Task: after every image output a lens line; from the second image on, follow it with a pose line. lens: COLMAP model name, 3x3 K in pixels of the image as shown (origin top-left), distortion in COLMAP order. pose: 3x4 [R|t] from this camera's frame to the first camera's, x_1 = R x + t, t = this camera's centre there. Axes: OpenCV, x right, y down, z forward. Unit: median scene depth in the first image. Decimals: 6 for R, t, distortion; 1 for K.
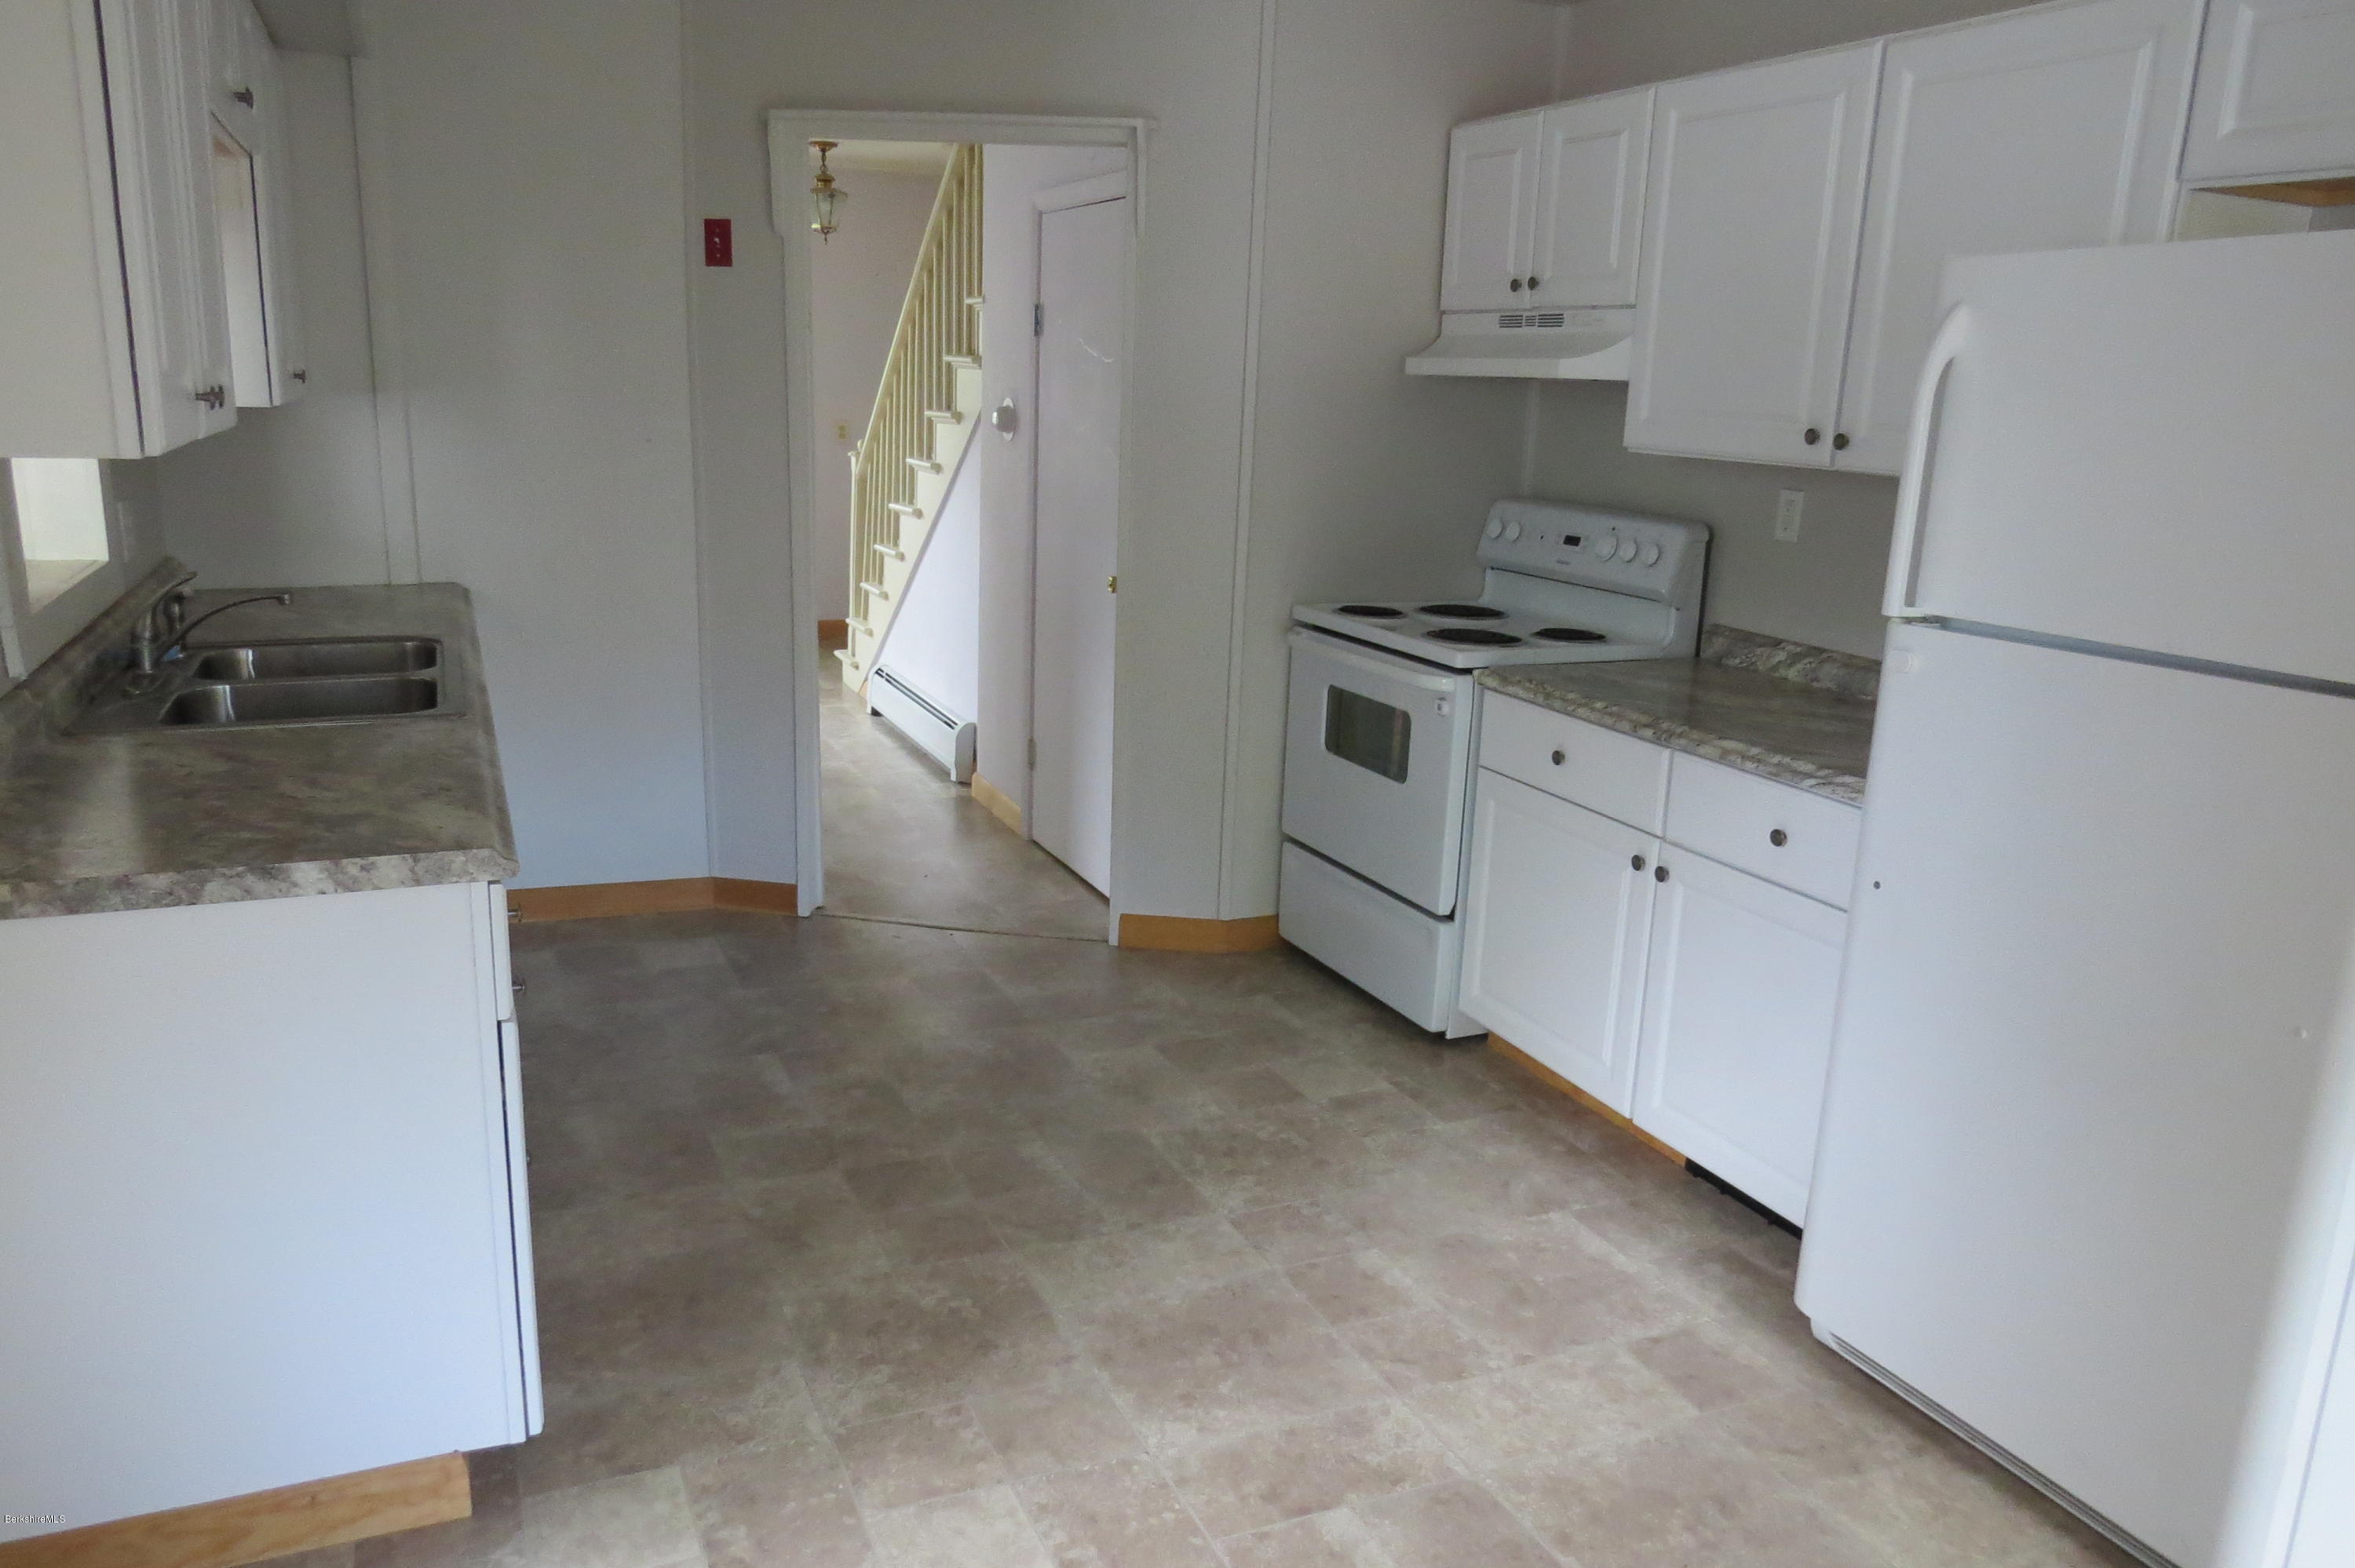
lens RADIAL K [[1672.4, 0, 1172.4], [0, 1672.4, 784.7], [0, 0, 1]] dist [-0.020915, -0.003002]
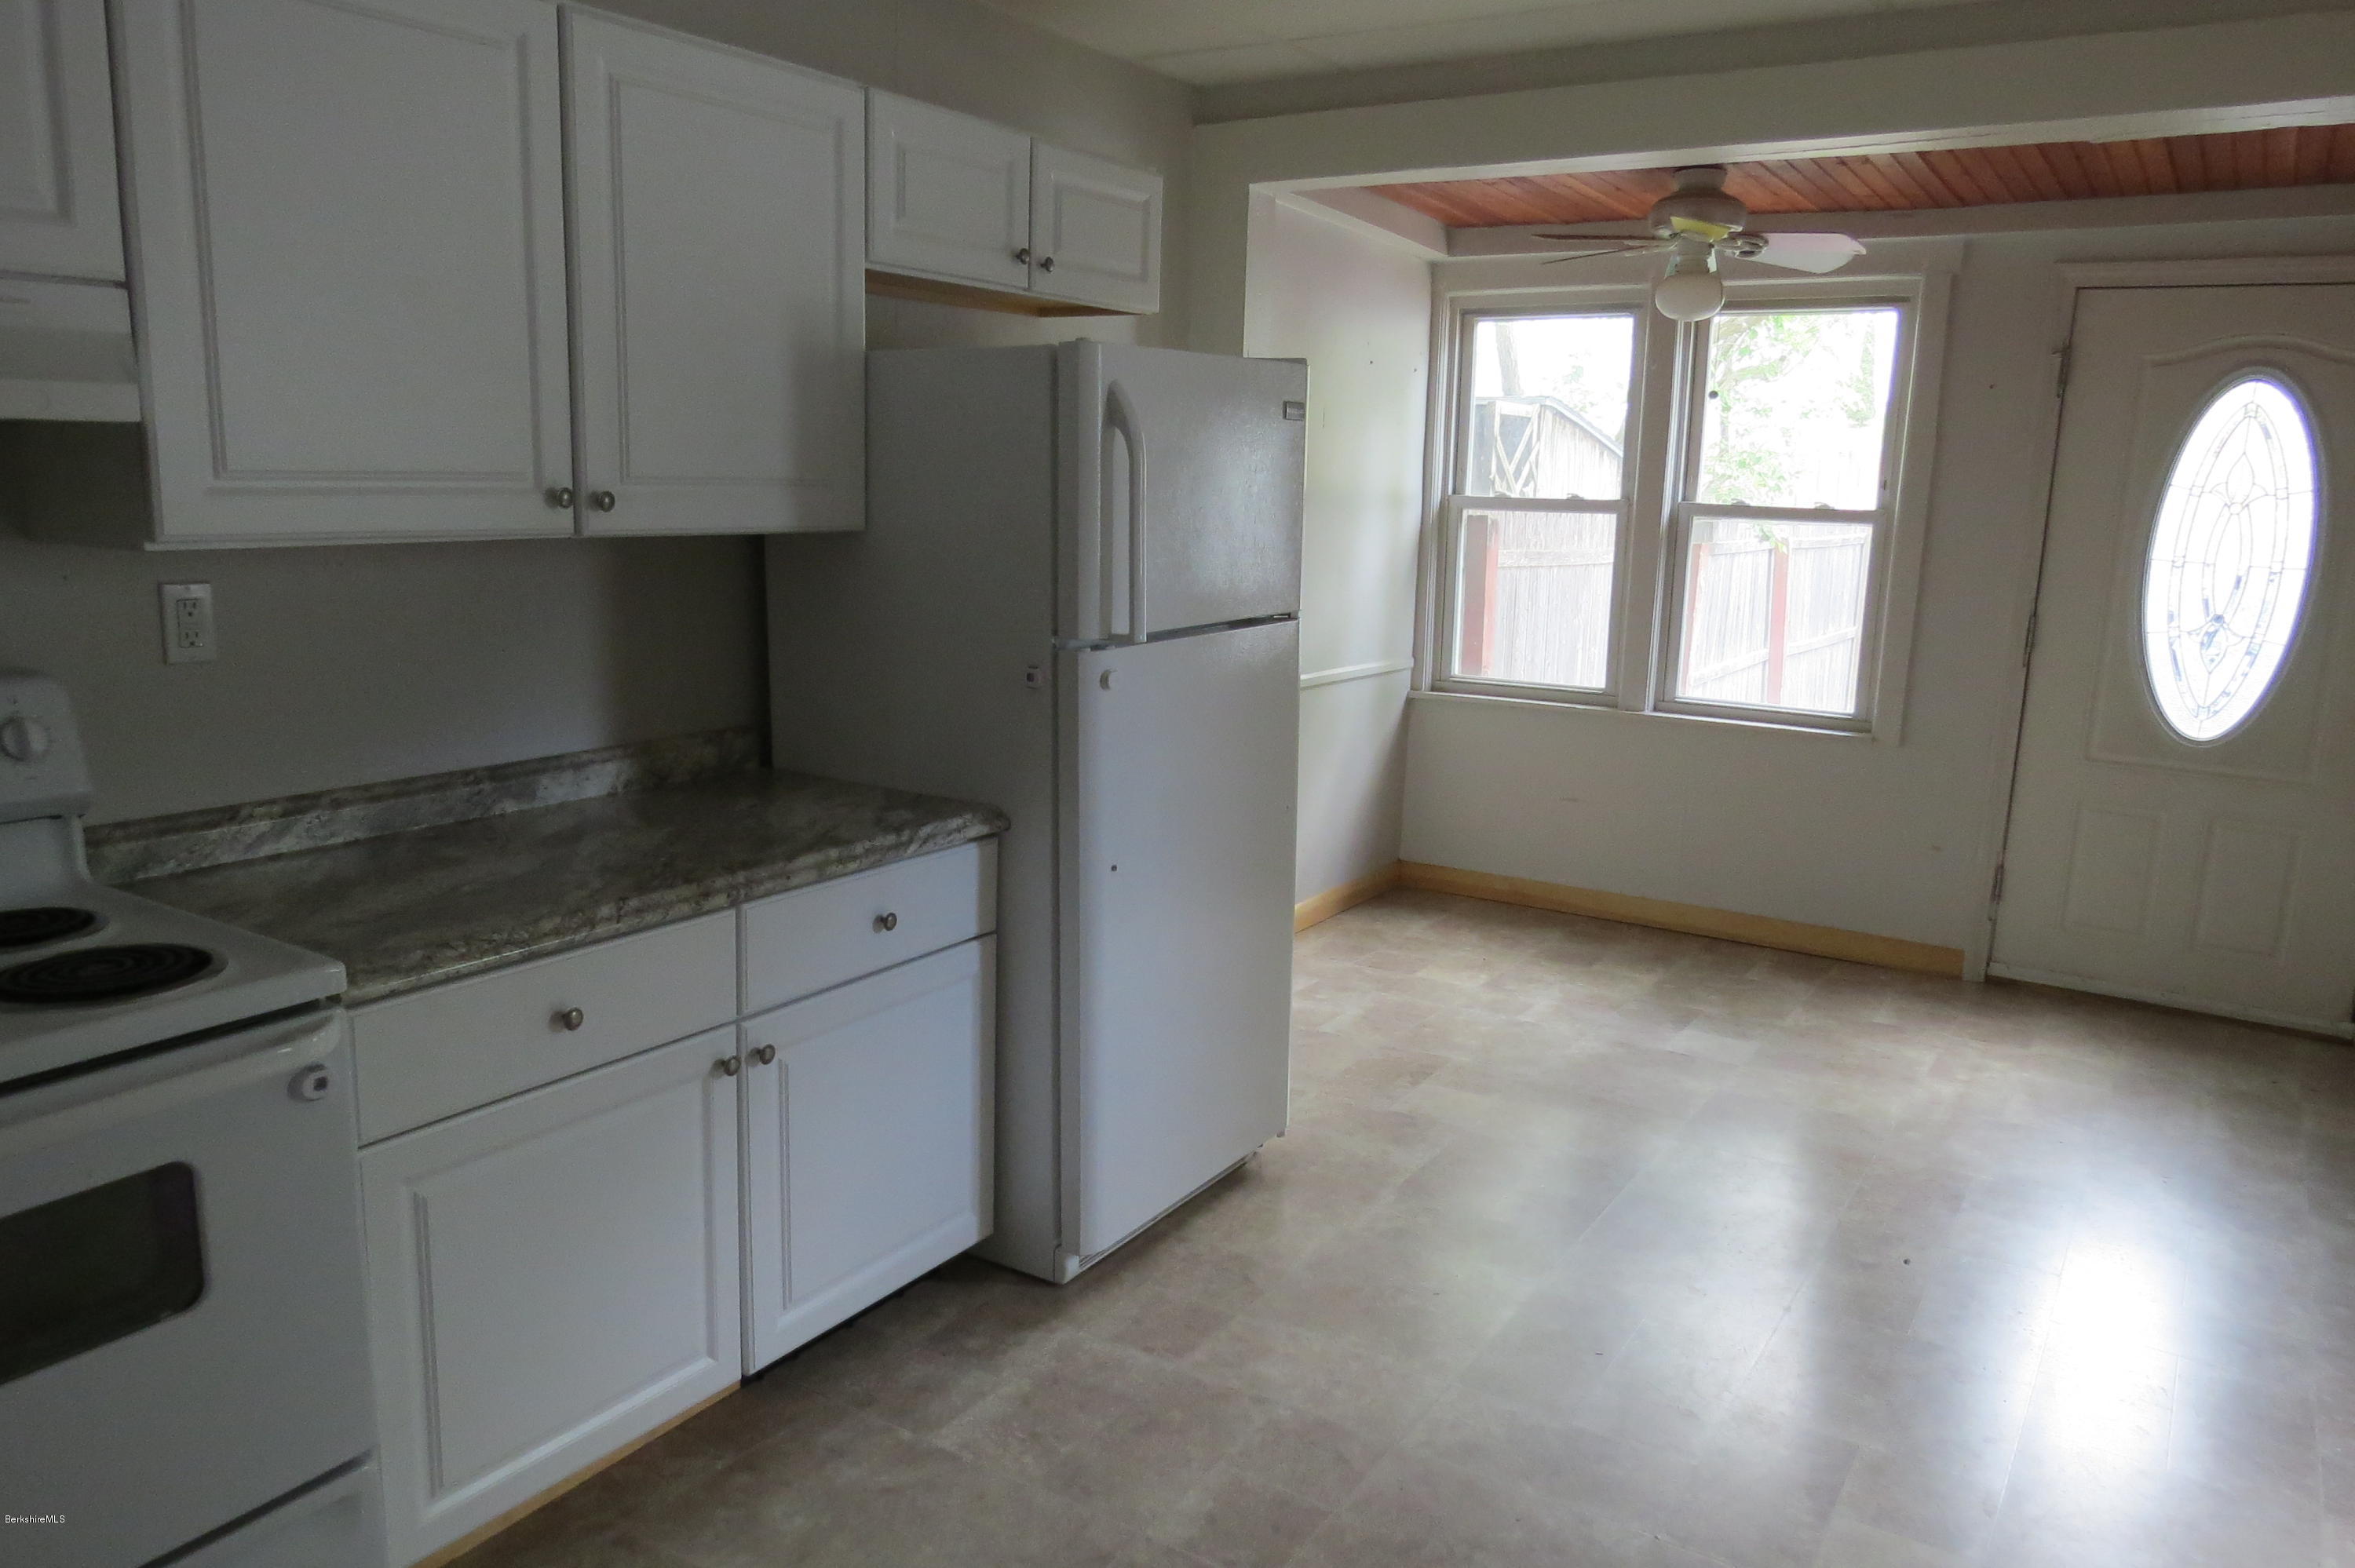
lens RADIAL K [[1675.5, 0, 1173.4], [0, 1675.5, 787.6], [0, 0, 1]] dist [-0.014414, -0.004115]
pose [[-0.537614, -0.212546, 0.815963, -0.439949], [0.157047, 0.925534, 0.344561, -0.311014], [-0.828437, 0.313385, -0.464200, 1.177872]]
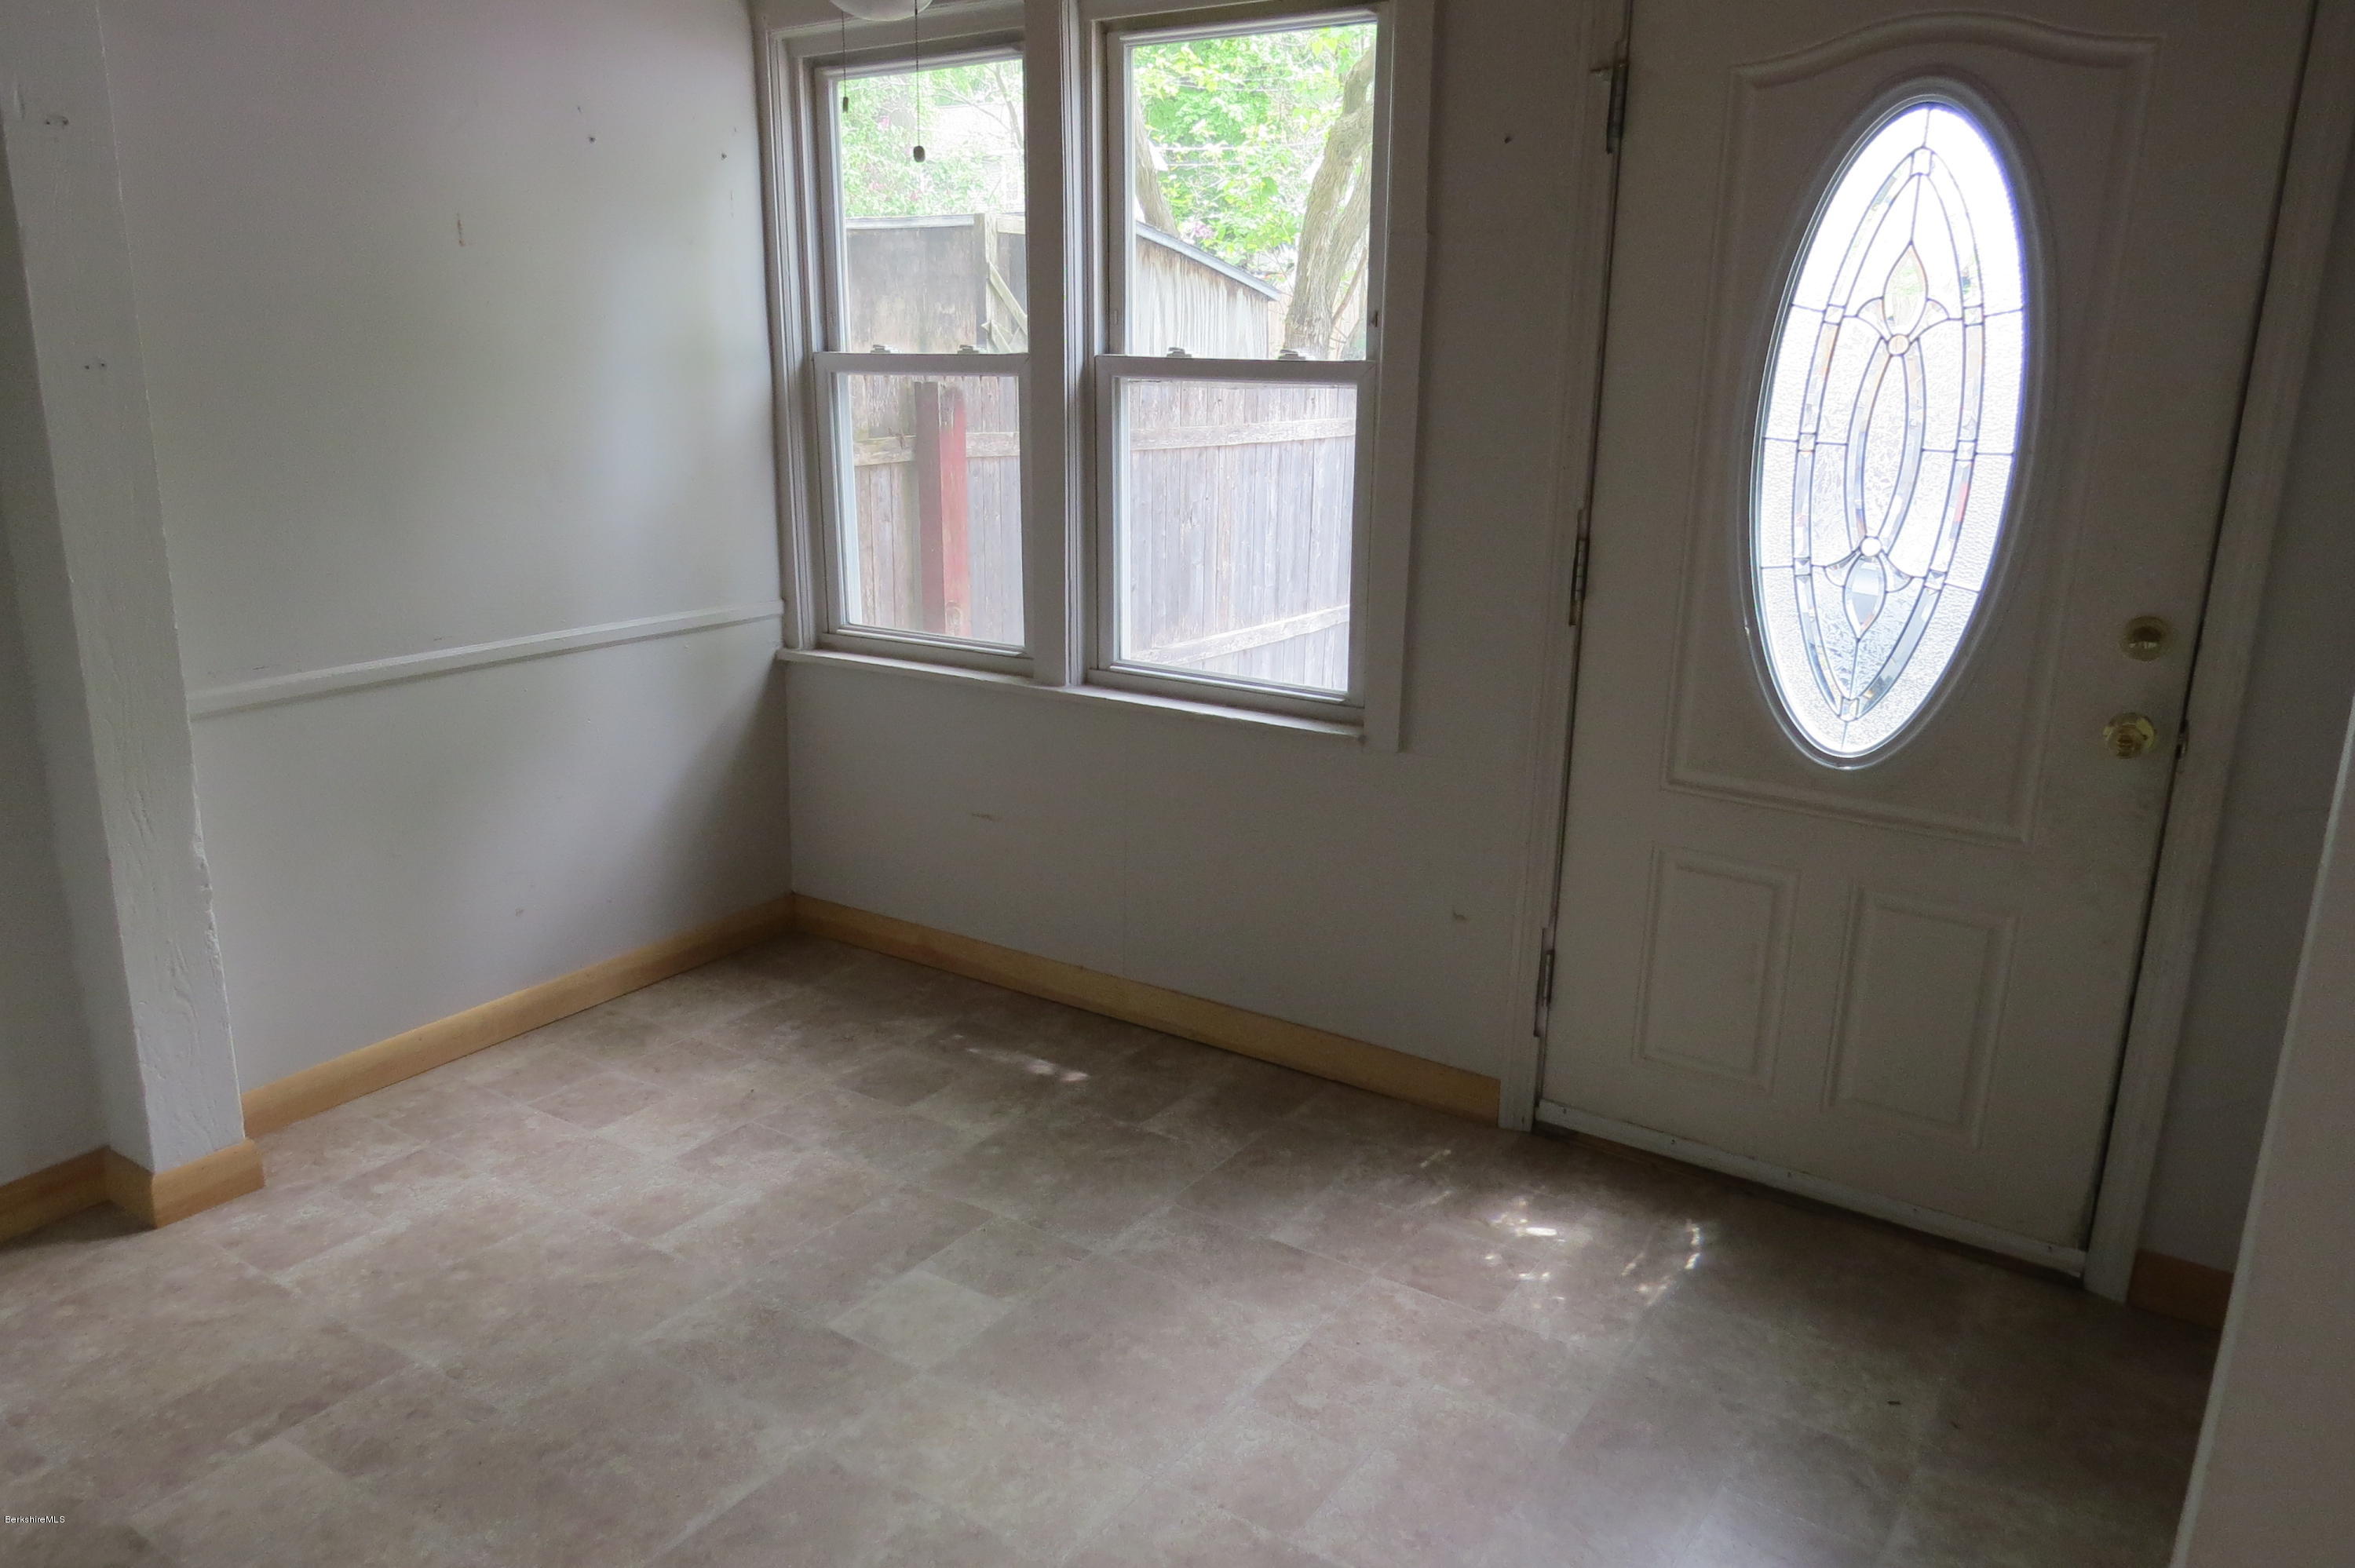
lens RADIAL K [[1675.5, 0, 1173.4], [0, 1675.5, 787.6], [0, 0, 1]] dist [-0.014414, -0.004115]
pose [[-0.525295, -0.264620, 0.808728, -0.235183], [0.172850, 0.897418, 0.405911, -0.094143], [-0.833179, 0.353012, -0.425669, 0.396520]]
